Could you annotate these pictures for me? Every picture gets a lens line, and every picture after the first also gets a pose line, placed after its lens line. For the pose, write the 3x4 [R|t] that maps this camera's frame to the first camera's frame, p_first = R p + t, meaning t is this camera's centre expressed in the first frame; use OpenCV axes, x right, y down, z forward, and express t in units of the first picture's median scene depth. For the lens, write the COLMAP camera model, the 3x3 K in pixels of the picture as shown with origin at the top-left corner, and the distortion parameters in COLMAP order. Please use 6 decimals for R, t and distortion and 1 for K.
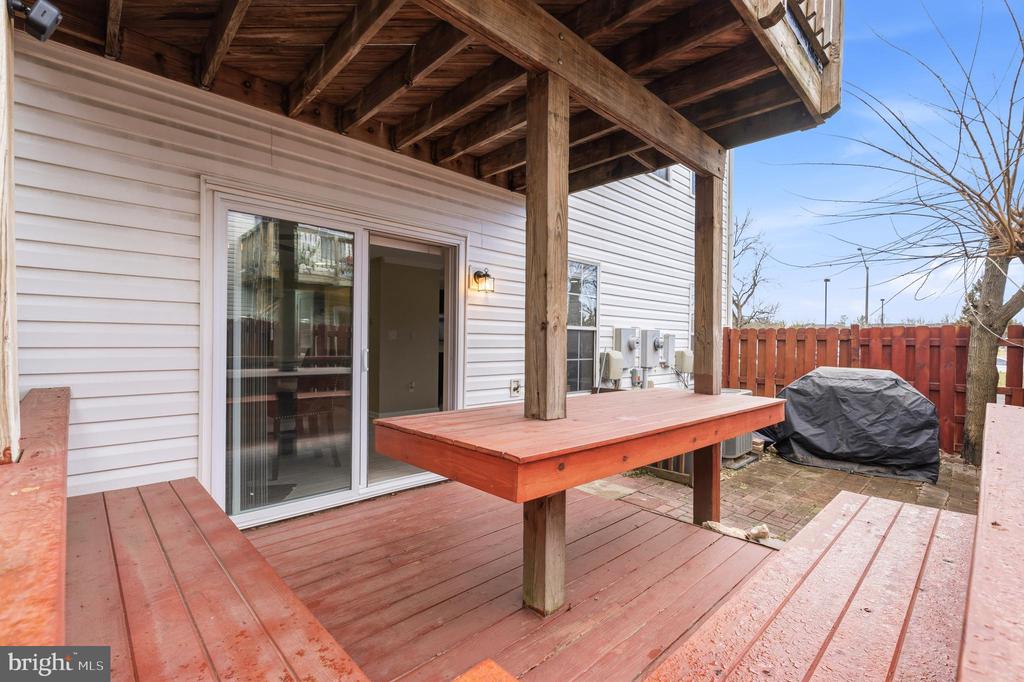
lens RADIAL K [[460.8, 0, 514.5], [0, 460.8, 342.5], [0, 0, 1]] dist [-0.002099, -0.000851]
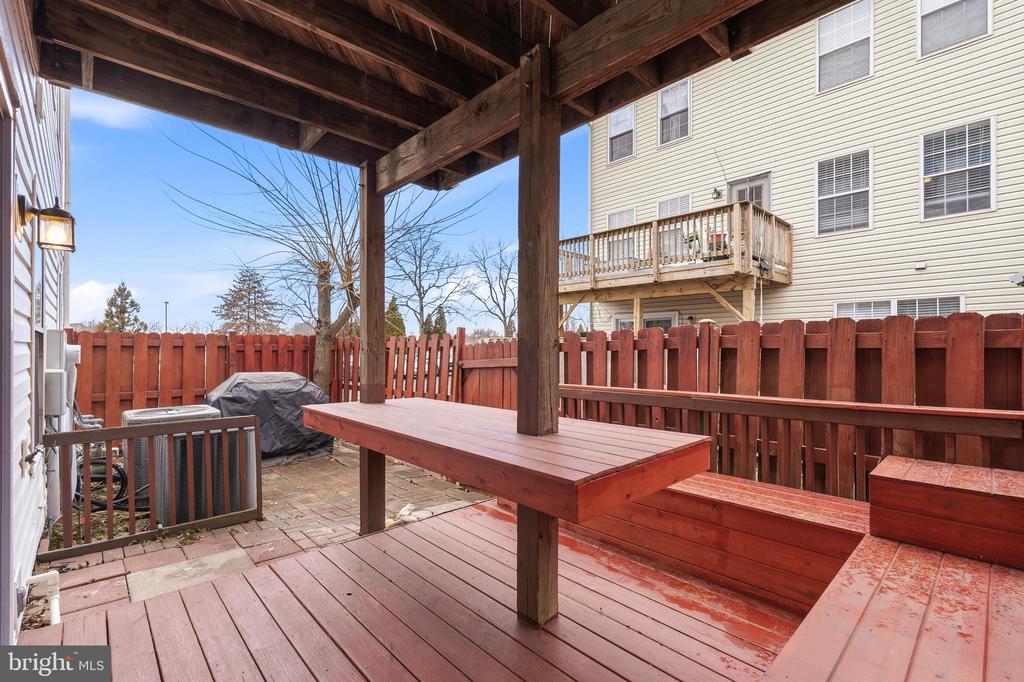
lens RADIAL K [[460.8, 0, 514.5], [0, 460.8, 345.6], [0, 0, 1]] dist [-0.002099, -0.000851]
pose [[0.008587, -0.006148, 0.999944, -0.369005], [0.004231, 0.999972, 0.006112, -0.012893], [-0.999954, 0.004178, 0.008613, 0.404568]]
